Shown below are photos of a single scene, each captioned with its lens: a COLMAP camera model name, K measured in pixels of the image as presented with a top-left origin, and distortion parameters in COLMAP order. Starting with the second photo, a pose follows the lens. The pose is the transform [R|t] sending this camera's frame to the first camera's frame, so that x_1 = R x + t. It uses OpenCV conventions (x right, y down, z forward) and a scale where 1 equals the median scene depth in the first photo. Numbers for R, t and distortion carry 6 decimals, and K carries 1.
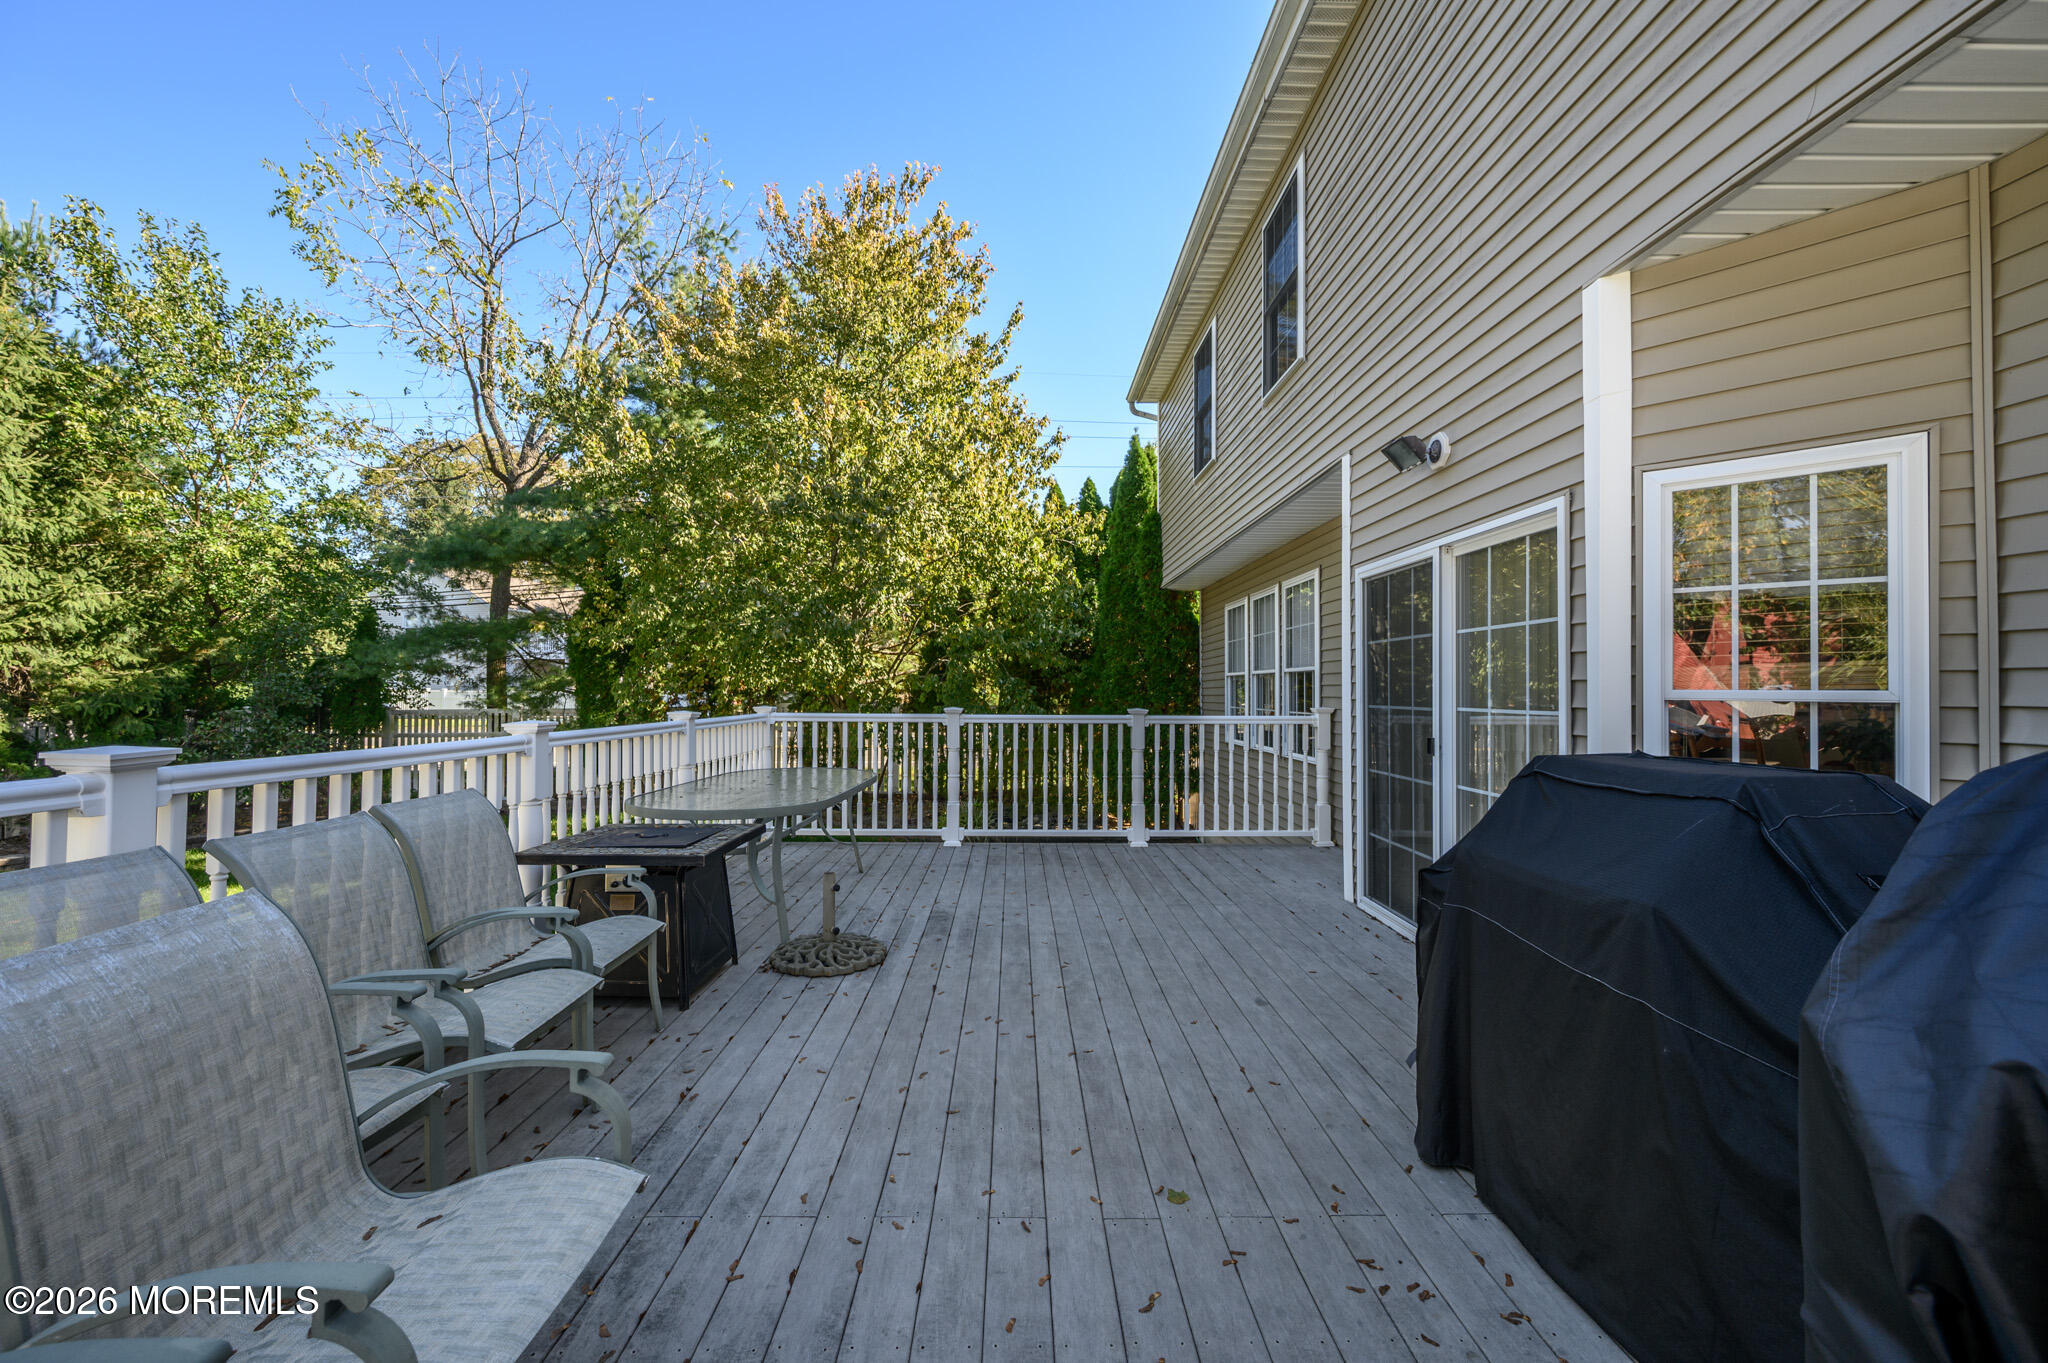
lens RADIAL K [[805.9, 0, 1024.0], [0, 805.9, 681.5], [0, 0, 1]] dist [-0.002621, -0.000493]
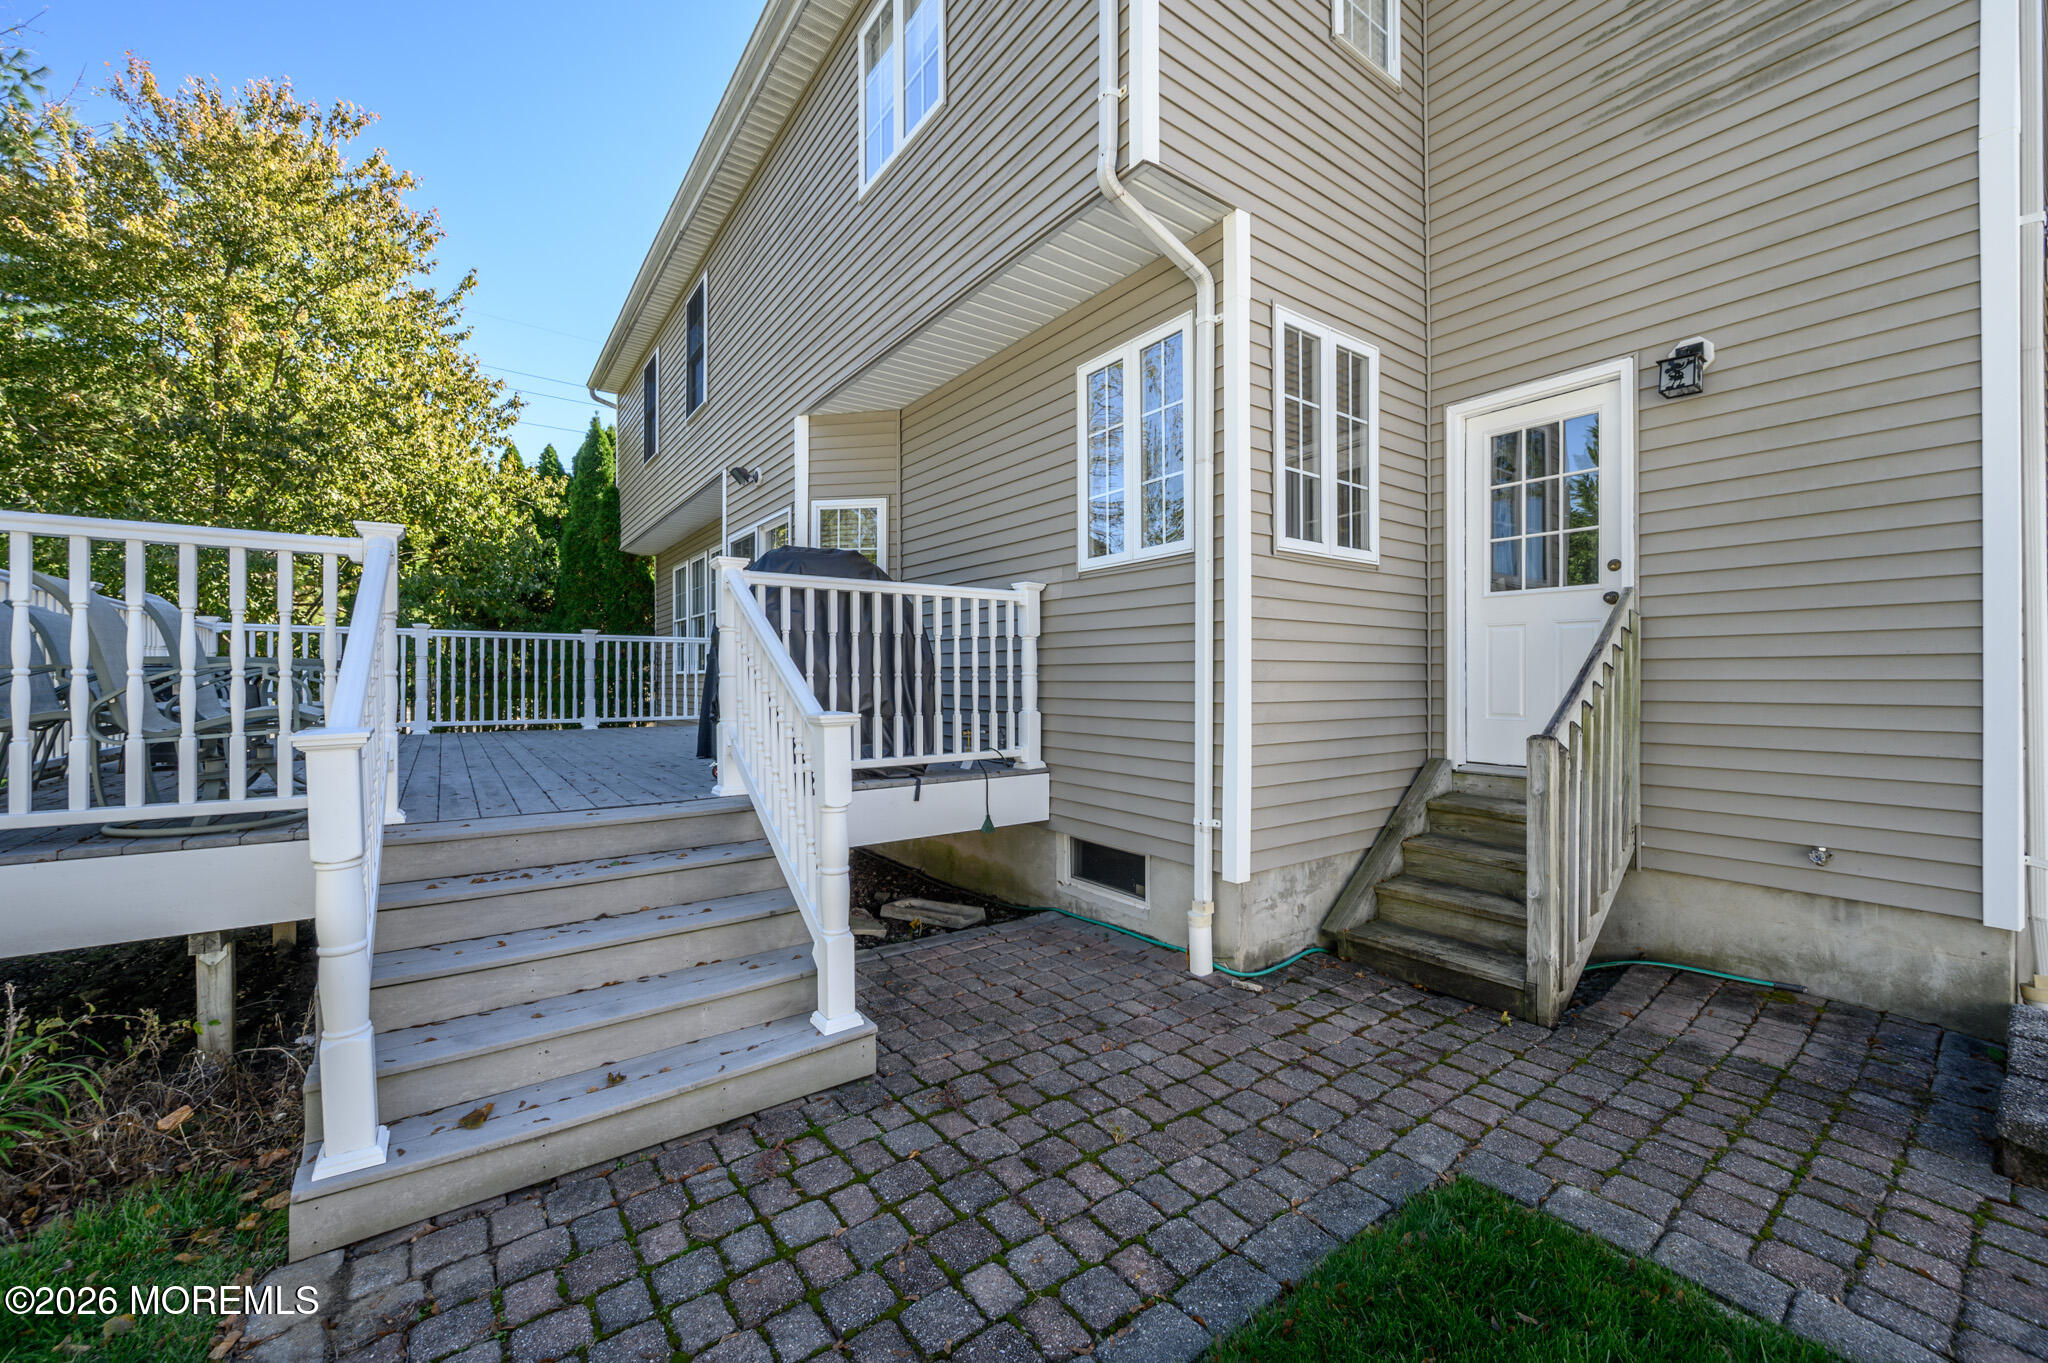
lens RADIAL K [[792.9, 0, 1023.0], [0, 792.9, 678.1], [0, 0, 1]] dist [0.001596, -0.000406]
pose [[0.815612, 0.000021, 0.578600, -0.021877], [-0.006861, 0.999930, 0.009635, 0.056822], [-0.578559, -0.011828, 0.815555, -0.302044]]
